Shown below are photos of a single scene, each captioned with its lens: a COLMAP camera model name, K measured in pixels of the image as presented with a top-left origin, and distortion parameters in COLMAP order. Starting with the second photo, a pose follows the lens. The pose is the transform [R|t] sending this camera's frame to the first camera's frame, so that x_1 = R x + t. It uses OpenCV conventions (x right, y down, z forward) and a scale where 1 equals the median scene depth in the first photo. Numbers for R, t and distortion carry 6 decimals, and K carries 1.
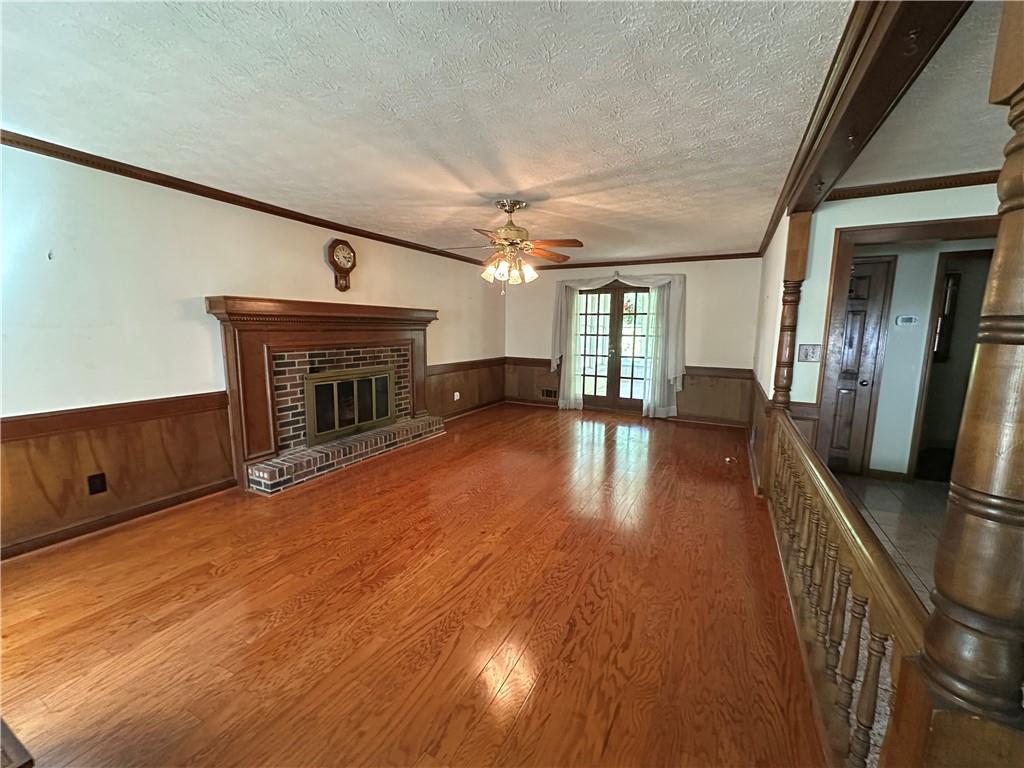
lens RADIAL K [[409.4, 0, 512.4], [0, 409.4, 383.3], [0, 0, 1]] dist [0.000398, -0.000009]
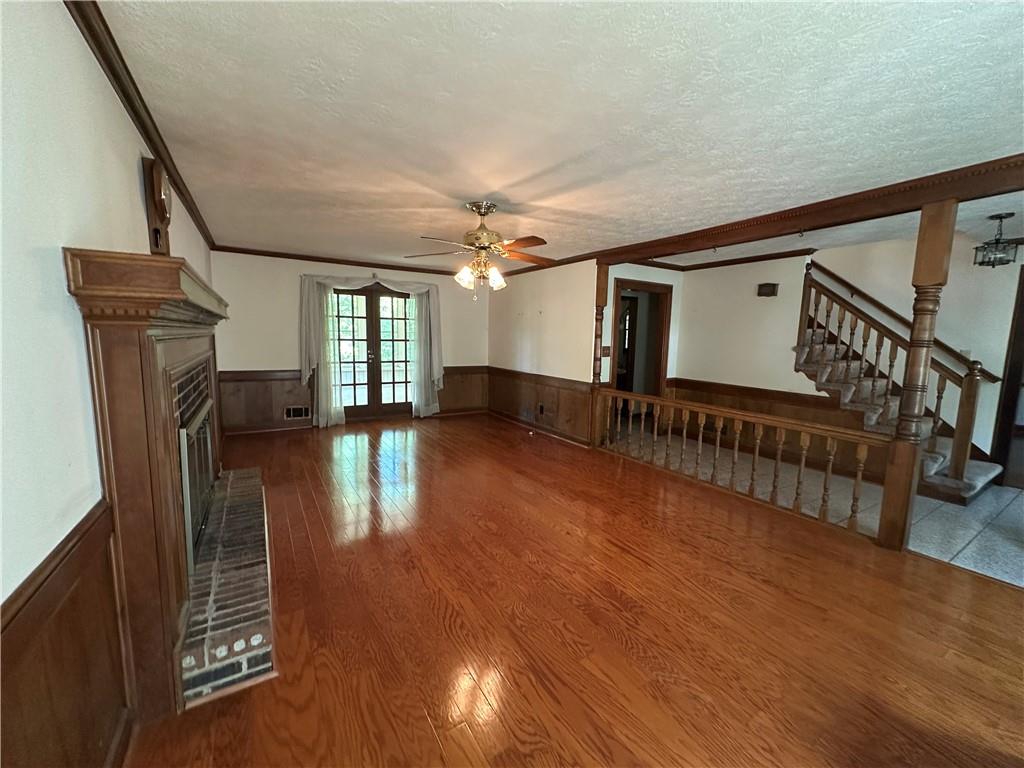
lens RADIAL K [[409.4, 0, 512.9], [0, 409.4, 384.4], [0, 0, 1]] dist [0.000398, -0.000009]
pose [[0.502564, -0.101450, 0.858567, -0.747679], [0.101689, 0.993134, 0.057827, -0.064849], [-0.858539, 0.058245, 0.509430, 0.425049]]
